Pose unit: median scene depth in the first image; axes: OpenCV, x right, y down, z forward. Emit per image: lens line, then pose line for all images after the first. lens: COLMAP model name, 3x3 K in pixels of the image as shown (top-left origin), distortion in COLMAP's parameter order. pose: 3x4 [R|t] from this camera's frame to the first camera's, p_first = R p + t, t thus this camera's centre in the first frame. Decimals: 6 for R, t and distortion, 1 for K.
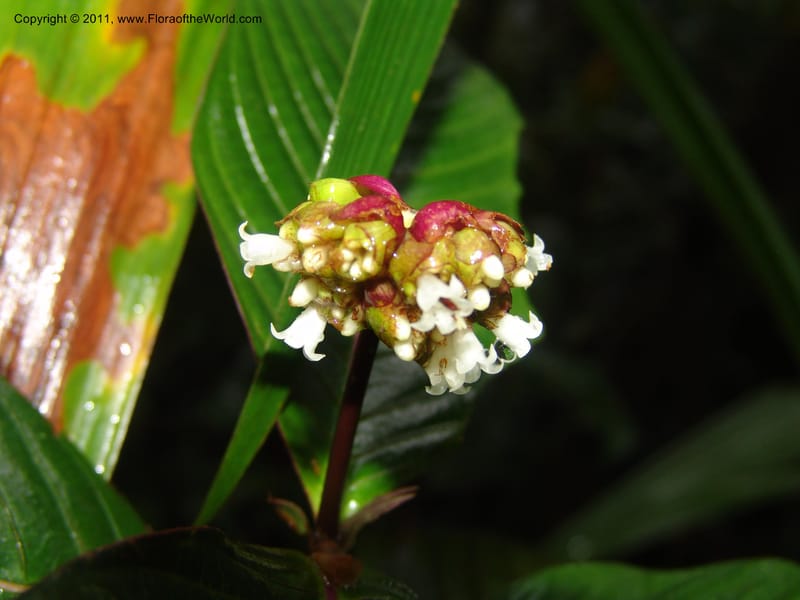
lens RADIAL K [[1161.3, 0, 400.0], [0, 1161.3, 300.0], [0, 0, 1]] dist [-0.034032, -0.078546]
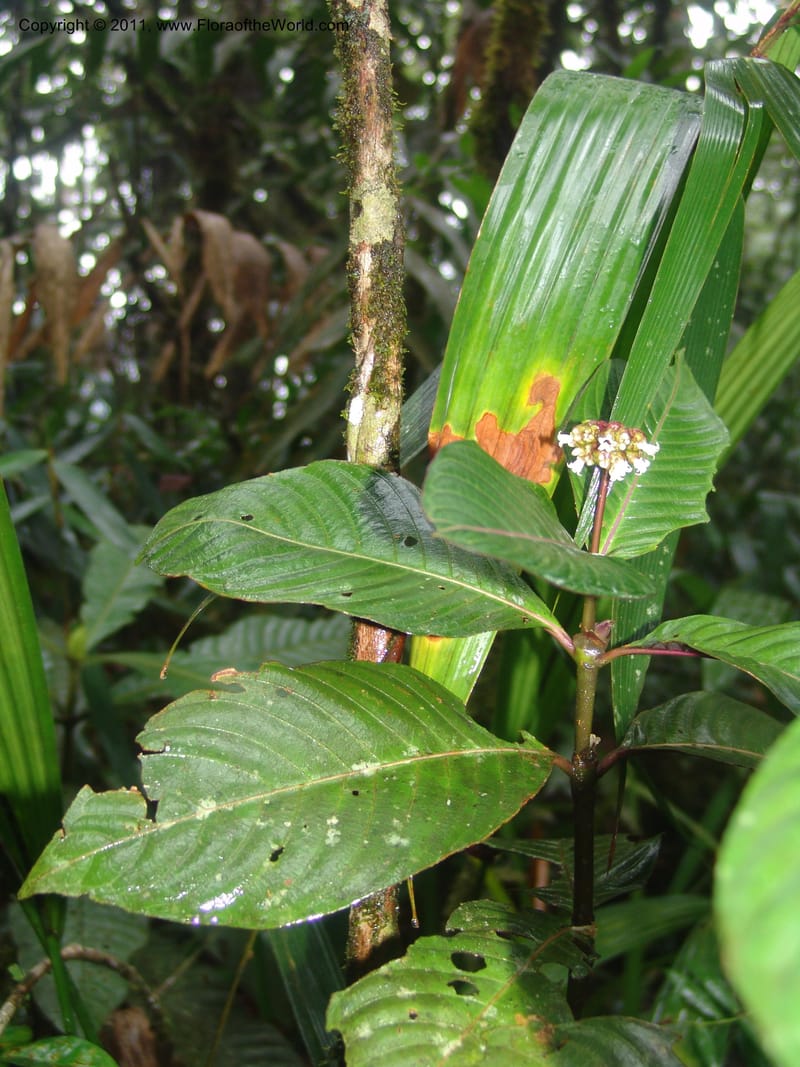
lens RADIAL K [[1548.9, 0, 400.0], [0, 1548.9, 533.5], [0, 0, 1]] dist [-0.034032, -0.078546]
pose [[0.922026, -0.011007, -0.386972, 1.223869], [-0.102774, 0.956767, -0.272092, 1.550336], [0.373237, 0.290646, 0.881033, -3.192953]]
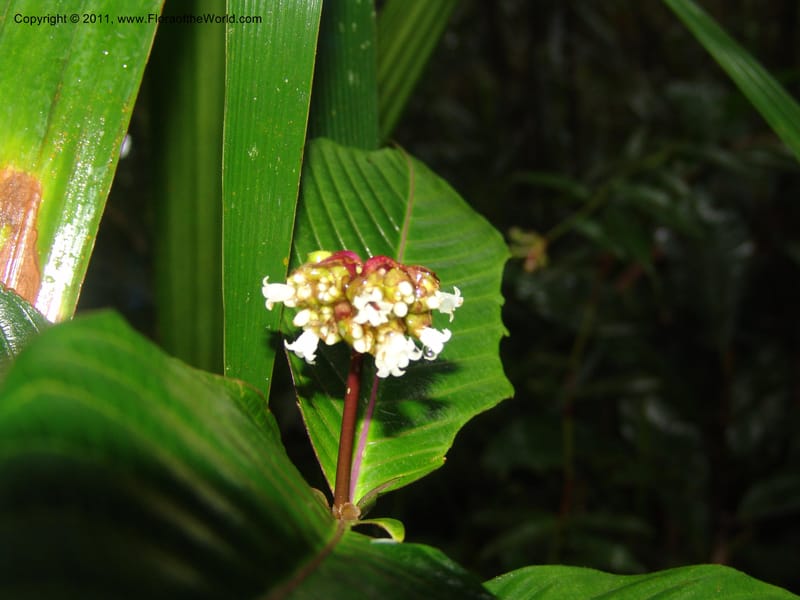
lens RADIAL K [[1161.3, 0, 400.0], [0, 1161.3, 300.0], [0, 0, 1]] dist [-0.034032, -0.078546]
pose [[0.988614, -0.054861, -0.140116, 0.298626], [0.023680, 0.976288, -0.215175, 0.340532], [0.148599, 0.209407, 0.966472, -0.606380]]
